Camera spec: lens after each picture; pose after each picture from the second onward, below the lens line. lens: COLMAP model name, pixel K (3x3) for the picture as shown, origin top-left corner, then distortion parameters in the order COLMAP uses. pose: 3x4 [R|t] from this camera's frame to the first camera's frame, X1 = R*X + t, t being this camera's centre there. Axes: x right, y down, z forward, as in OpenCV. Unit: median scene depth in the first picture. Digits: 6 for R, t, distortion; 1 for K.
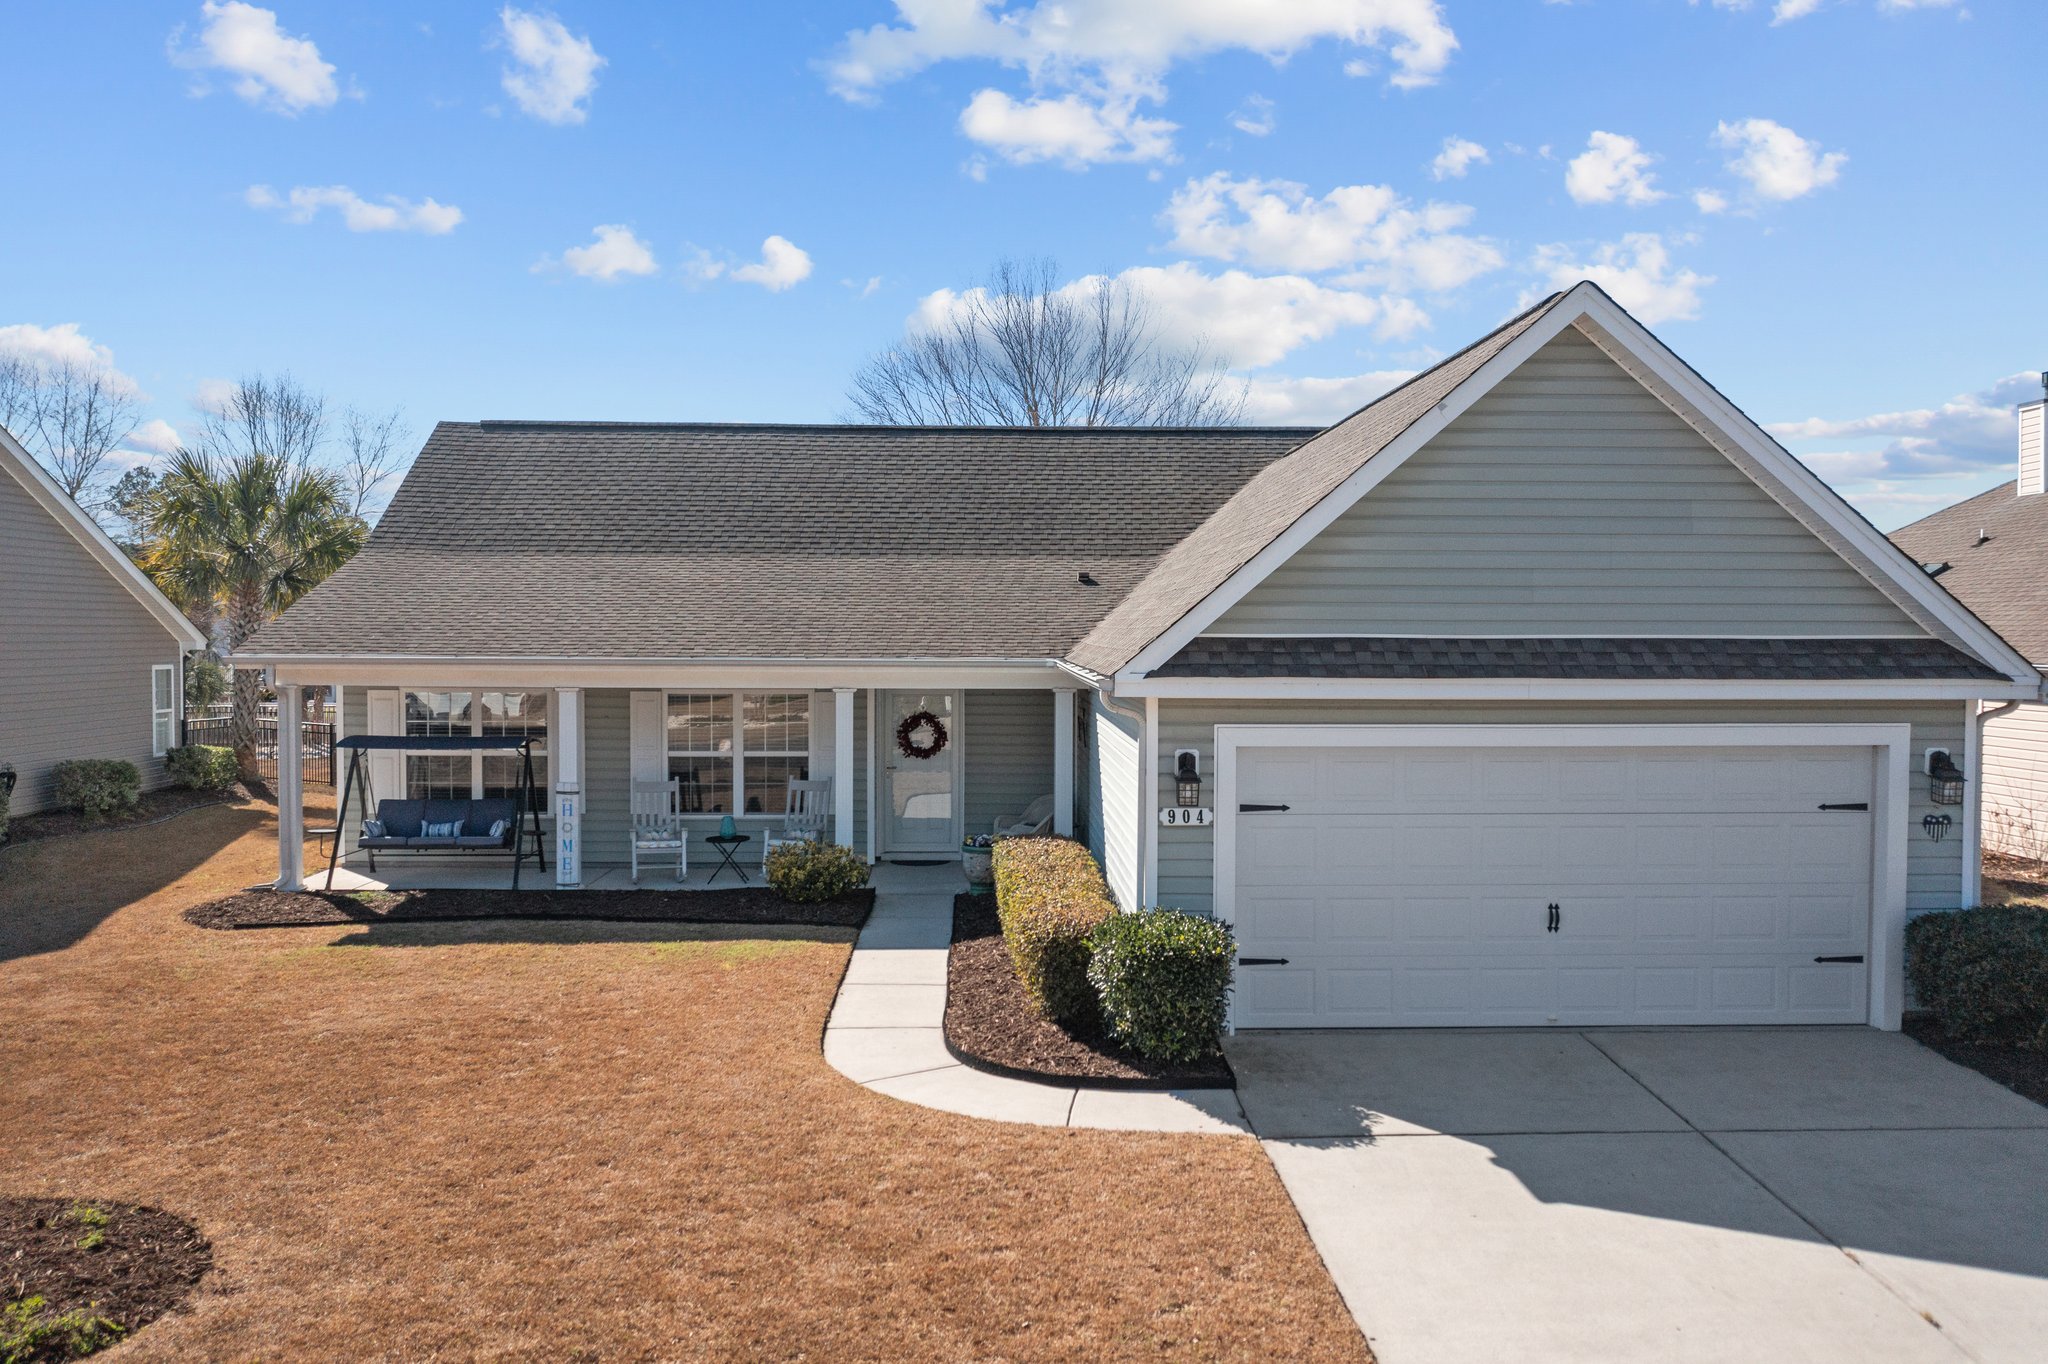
lens RADIAL K [[1614.1, 0, 1011.3], [0, 1614.1, 690.8], [0, 0, 1]] dist [-0.010840, 0.005001]
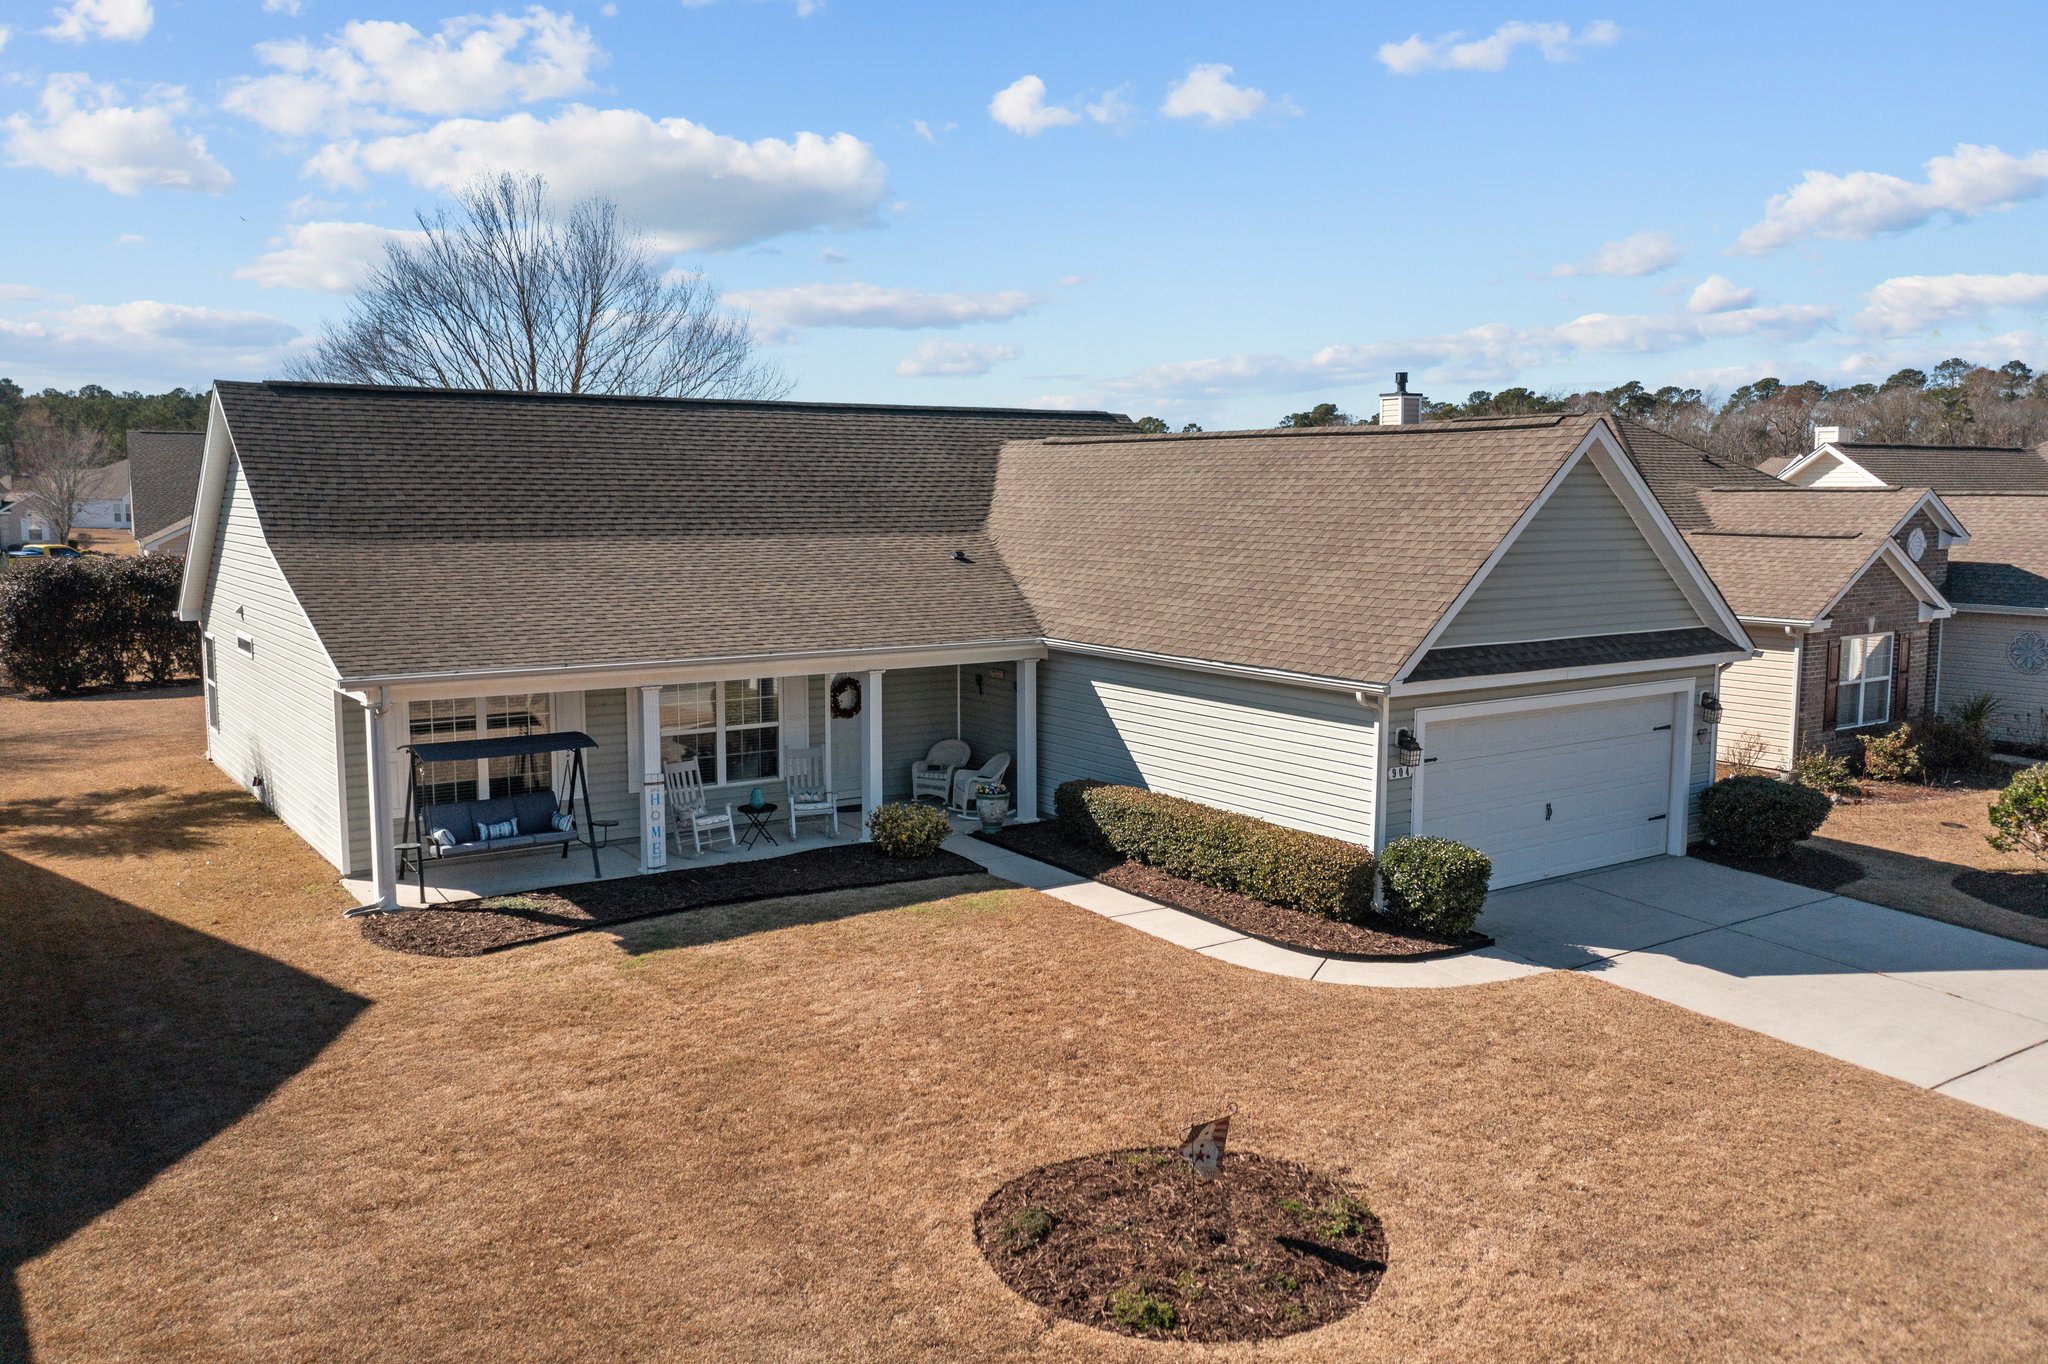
lens RADIAL K [[1621.5, 0, 1024.0], [0, 1621.5, 682.0], [0, 0, 1]] dist [0.009146, 0.016046]
pose [[0.836353, -0.066171, 0.544184, -1.017118], [0.019615, 0.995665, 0.090924, -0.151676], [-0.547841, -0.065370, 0.834025, -0.051699]]
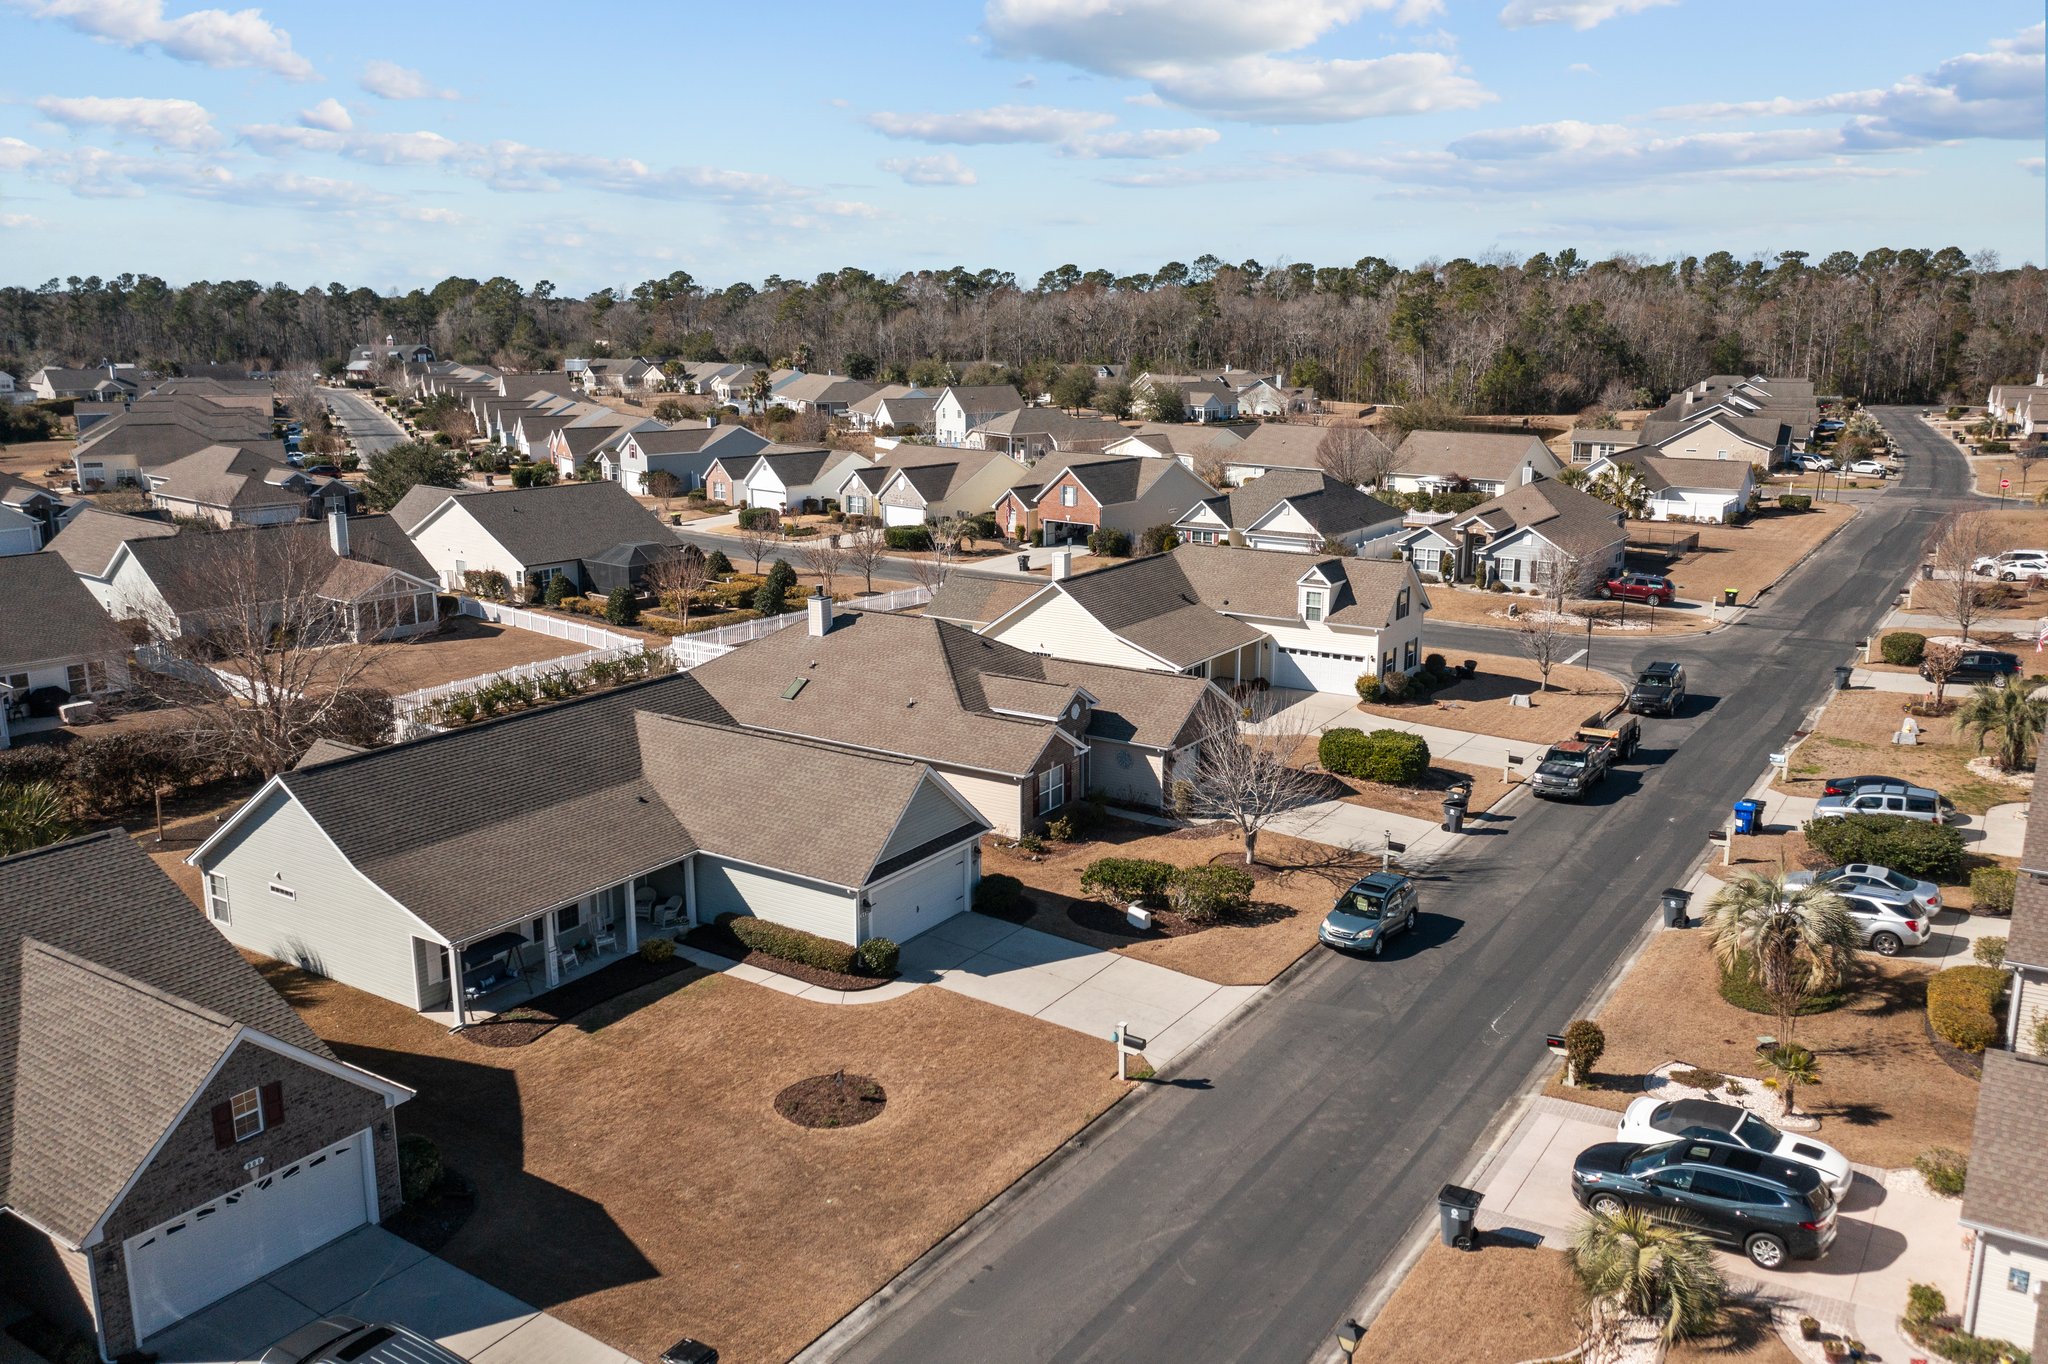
lens RADIAL K [[1614.1, 0, 1011.3], [0, 1614.1, 690.8], [0, 0, 1]] dist [-0.010840, 0.005001]
pose [[0.570028, -0.189843, 0.799392, -2.800560], [0.033327, 0.977482, 0.208372, -1.295894], [-0.820949, -0.092137, 0.563519, -1.496856]]
